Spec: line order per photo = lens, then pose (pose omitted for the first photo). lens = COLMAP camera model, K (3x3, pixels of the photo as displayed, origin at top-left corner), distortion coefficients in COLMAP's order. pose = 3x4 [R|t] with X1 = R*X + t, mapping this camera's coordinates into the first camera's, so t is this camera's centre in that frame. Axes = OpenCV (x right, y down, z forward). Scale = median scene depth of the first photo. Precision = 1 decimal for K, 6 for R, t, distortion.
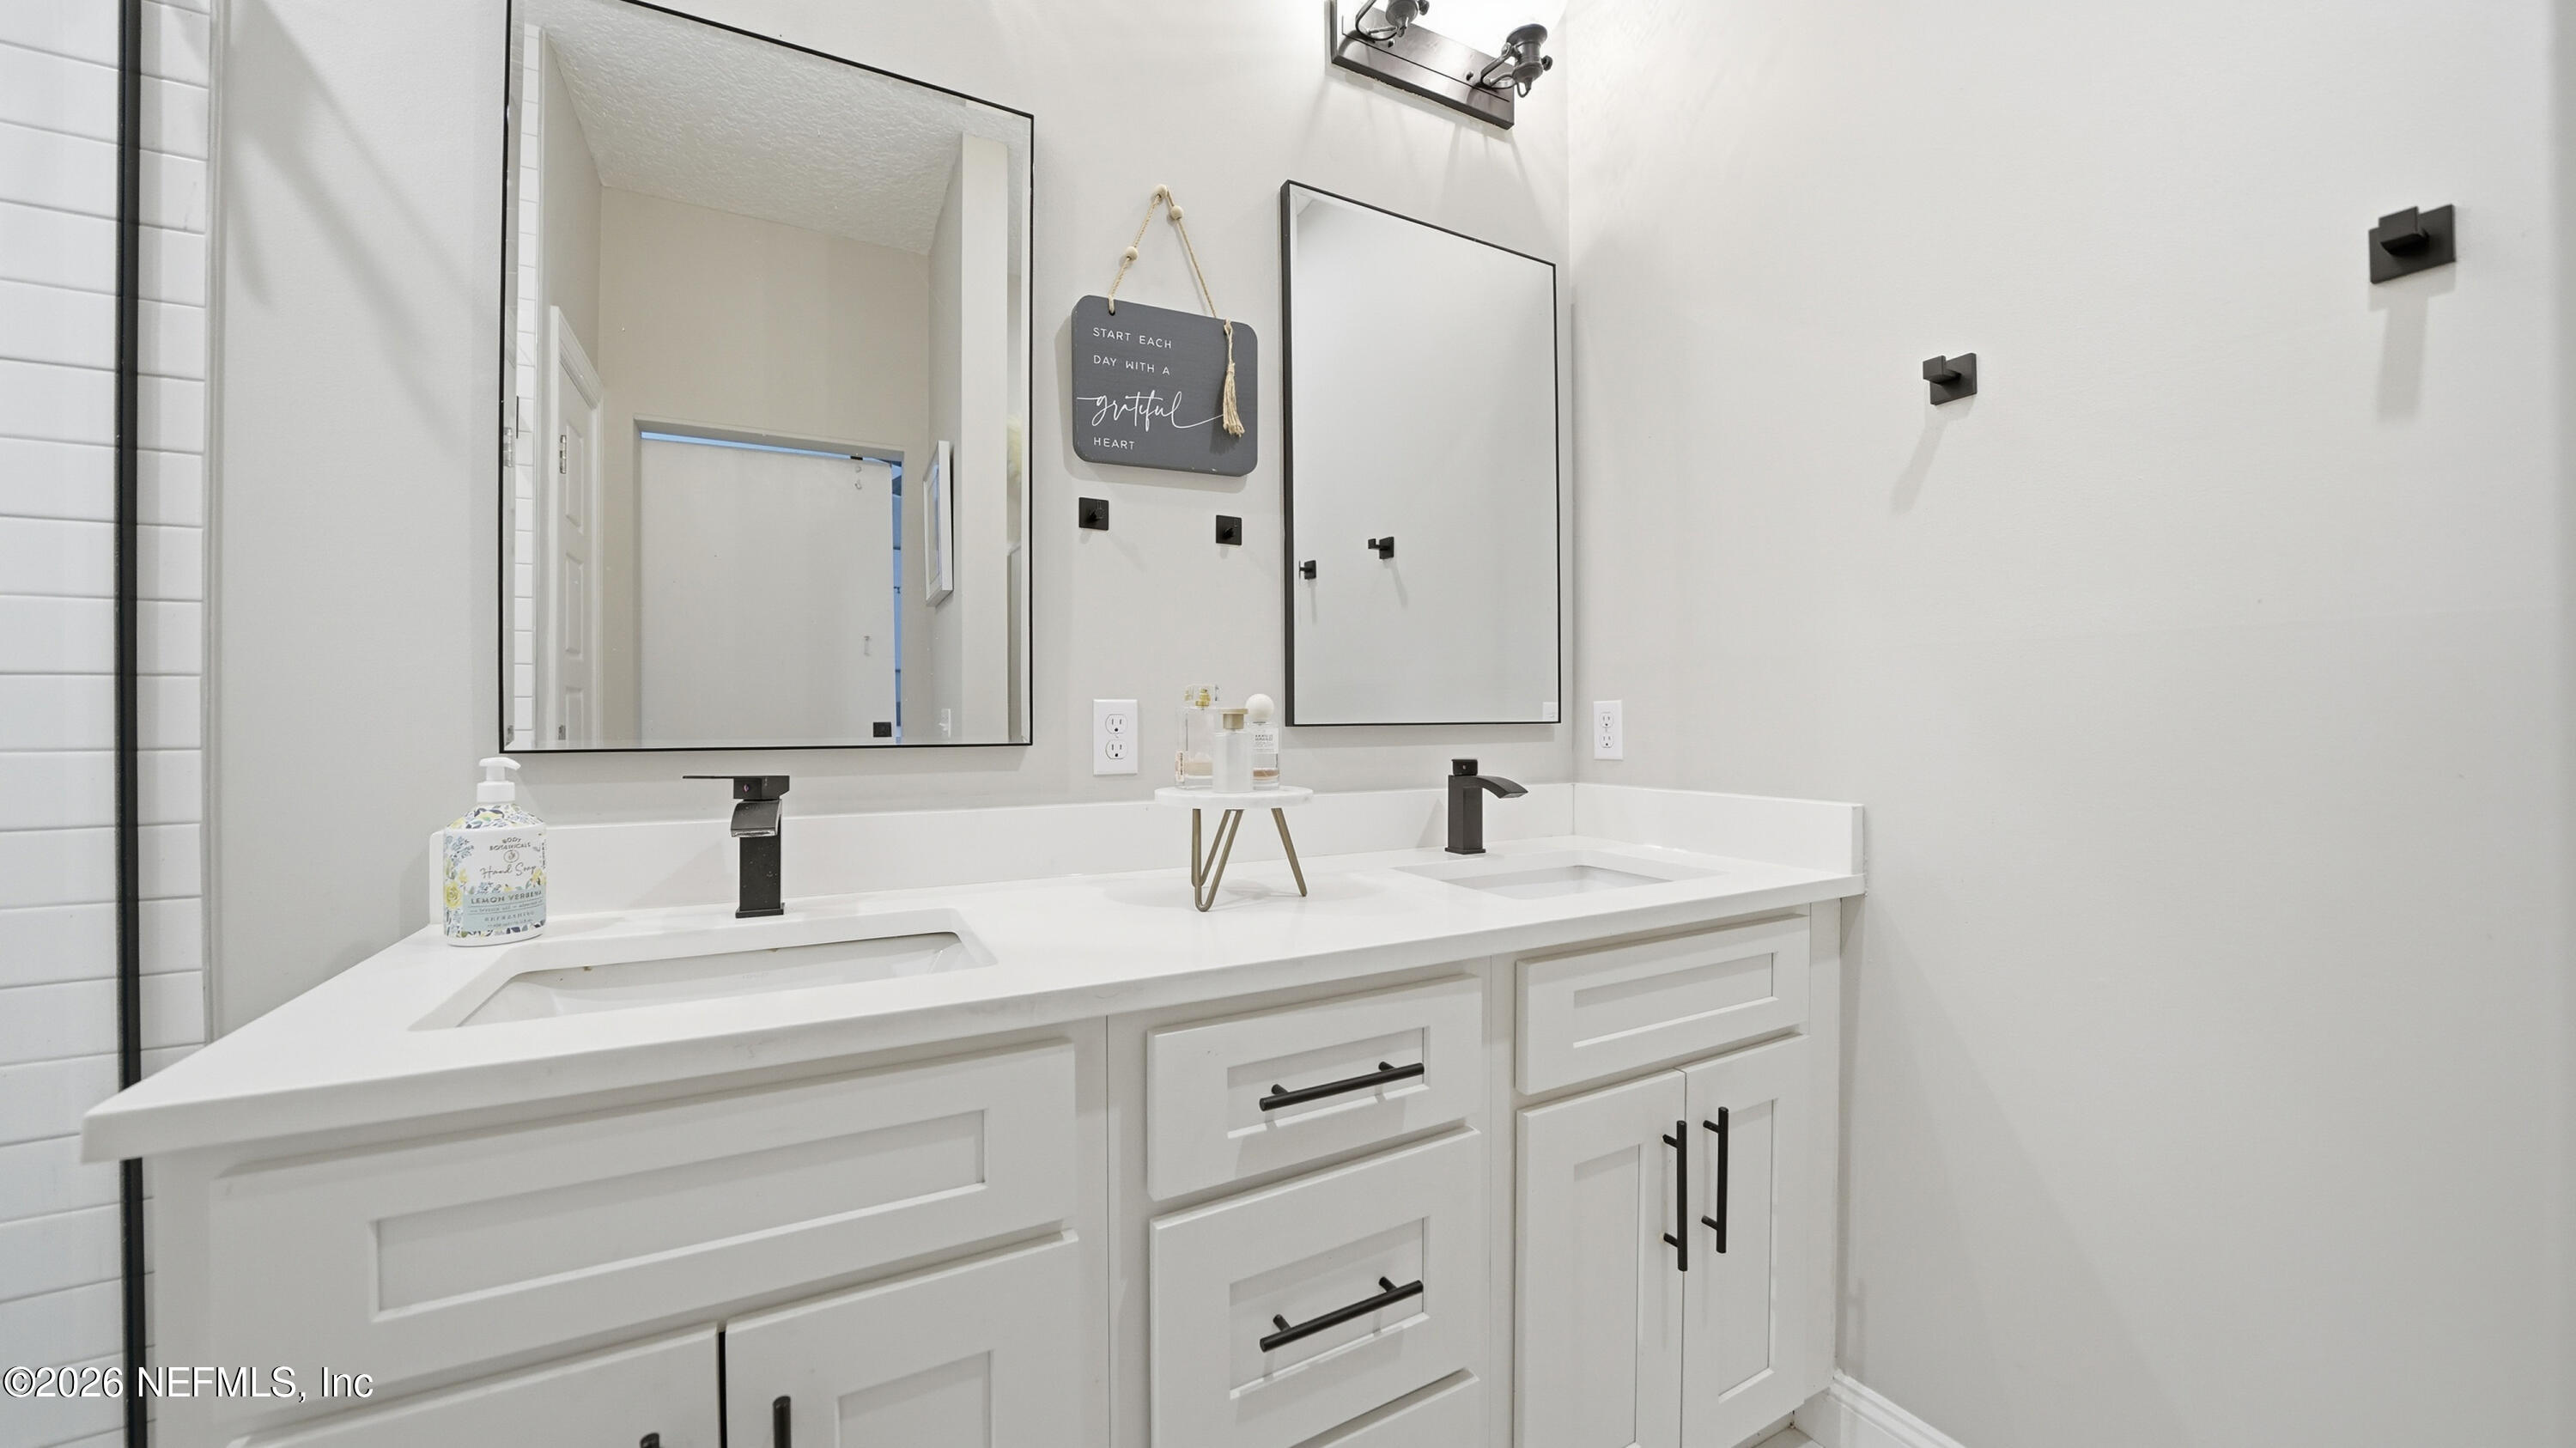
lens RADIAL K [[893.6, 0, 1288.0], [0, 893.6, 724.0], [0, 0, 1]] dist [-0.011673, 0.000274]
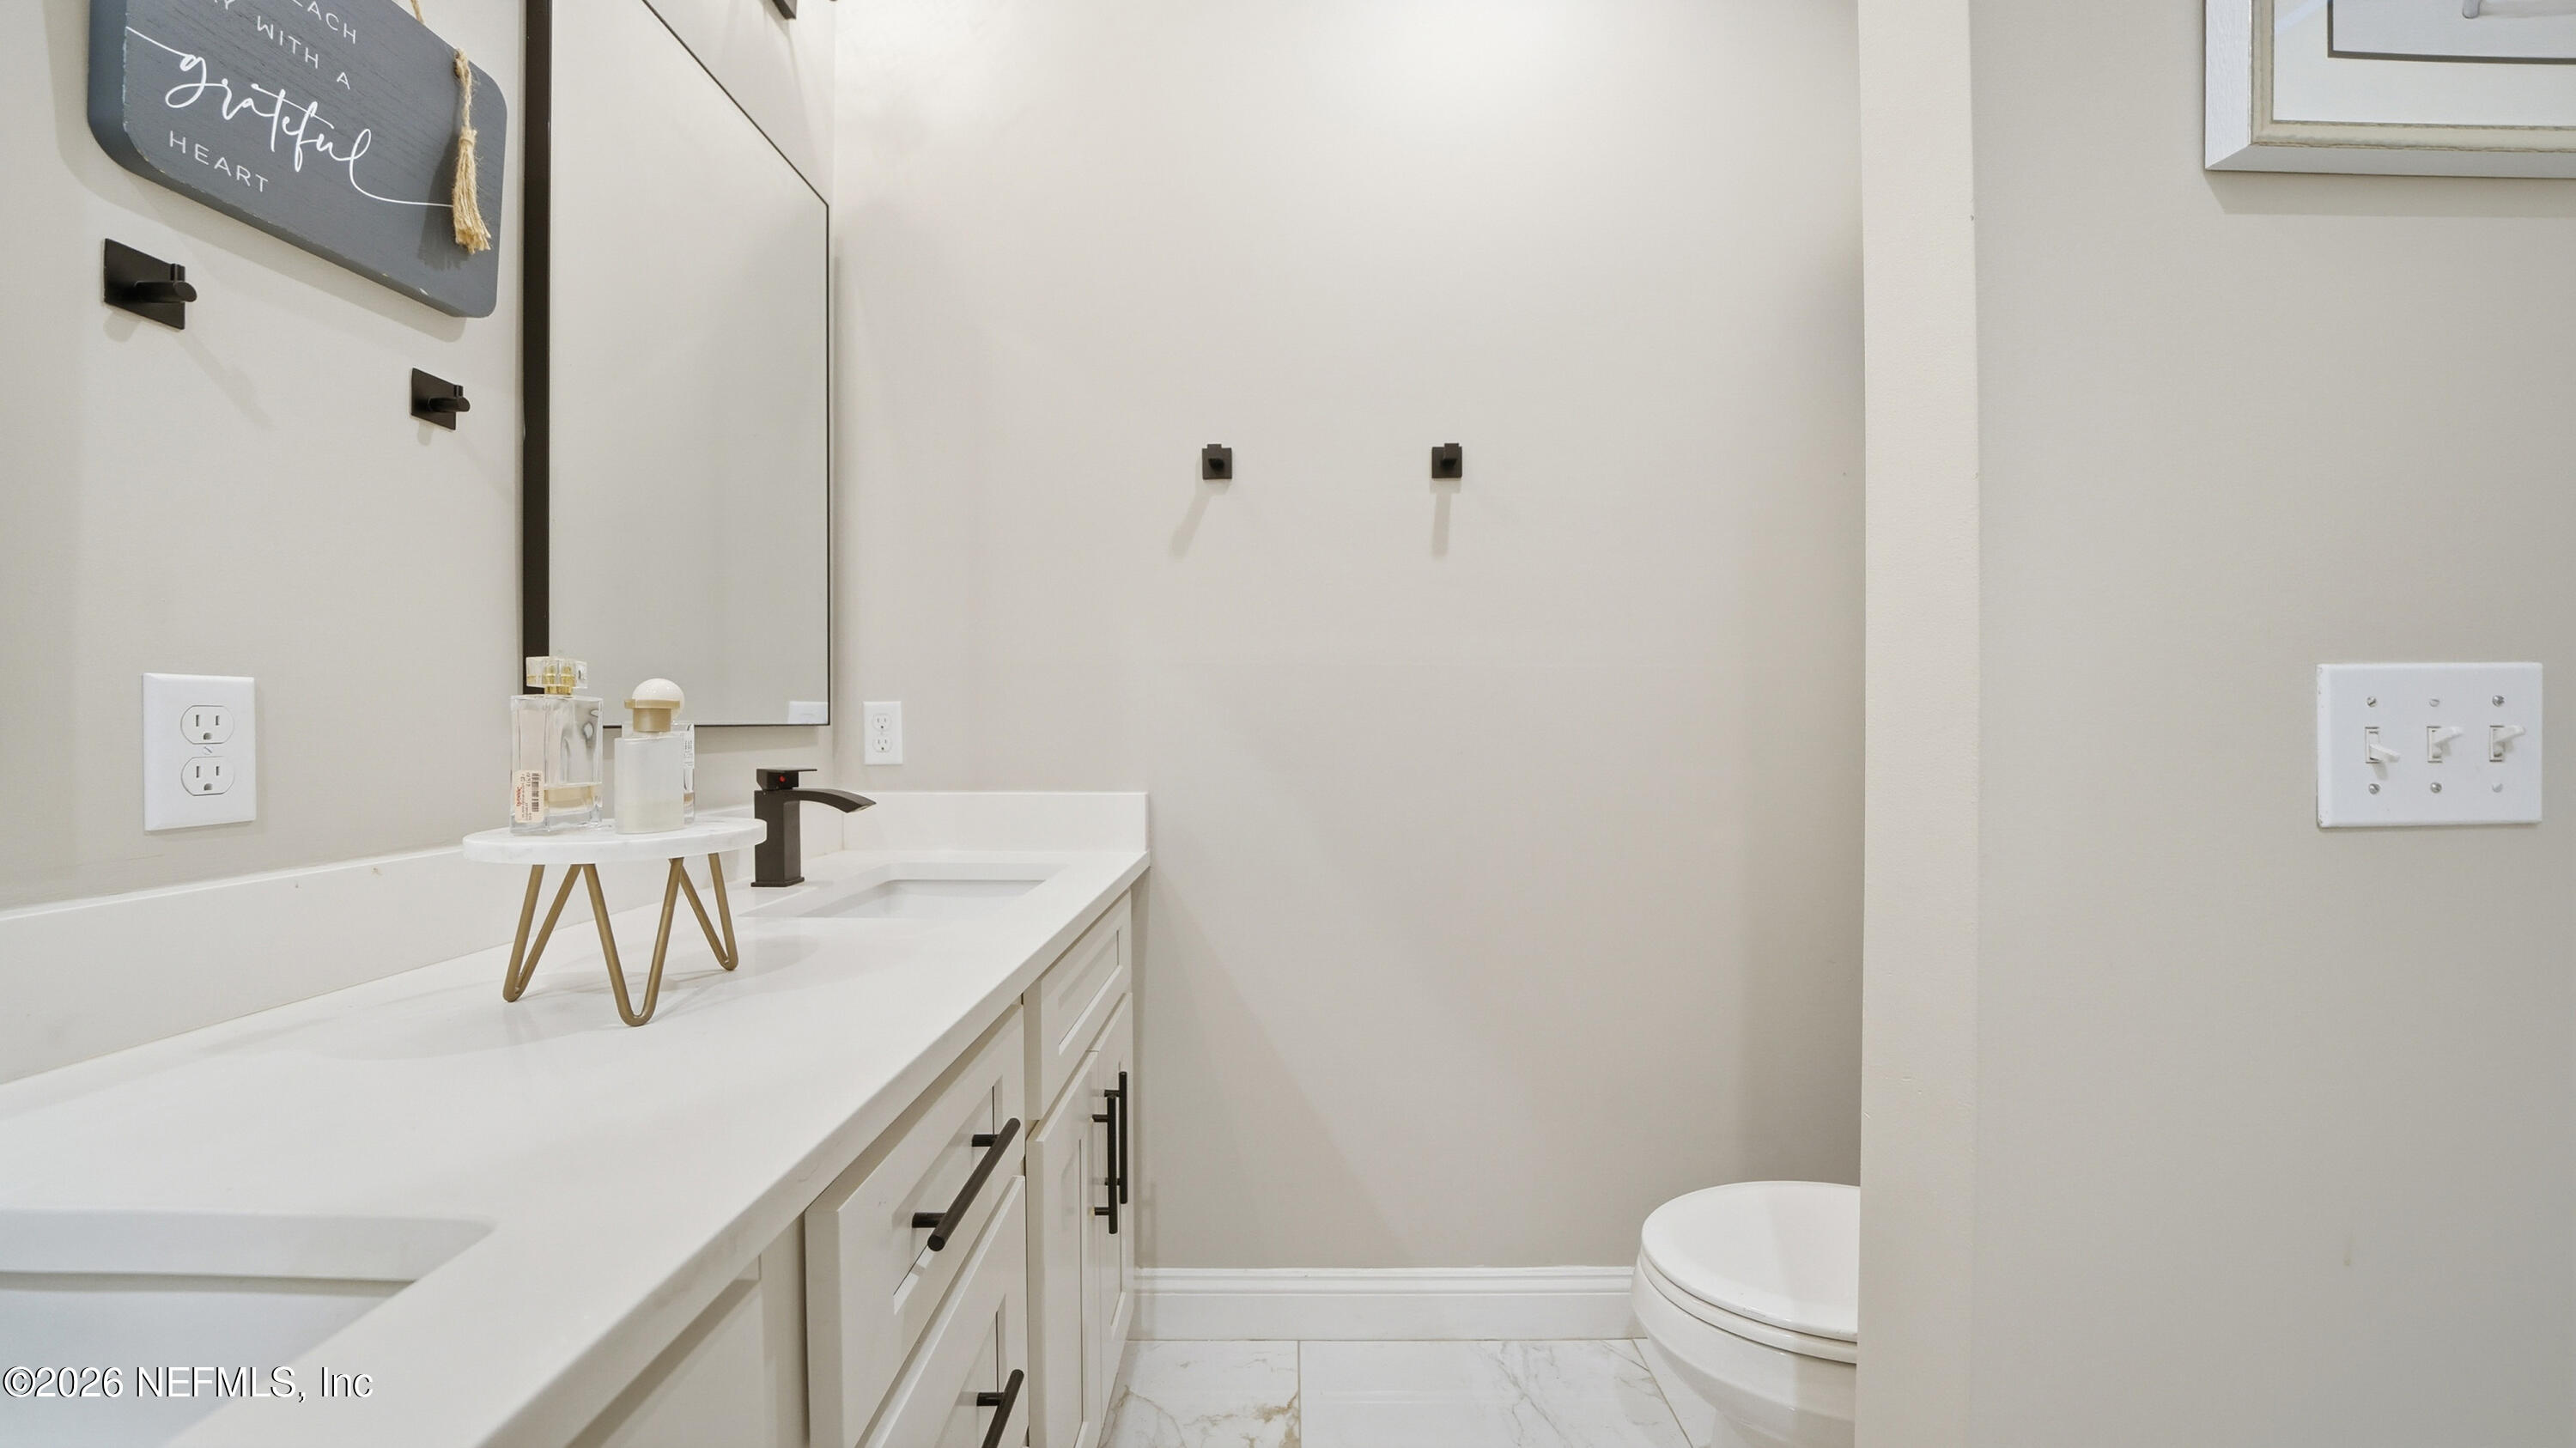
lens RADIAL K [[893.6, 0, 1288.0], [0, 893.6, 724.0], [0, 0, 1]] dist [-0.011673, 0.000274]
pose [[0.488784, 0.001789, 0.872403, -0.322924], [0.002063, 0.999993, -0.003207, 0.001988], [-0.872402, 0.003367, 0.488777, 0.235315]]
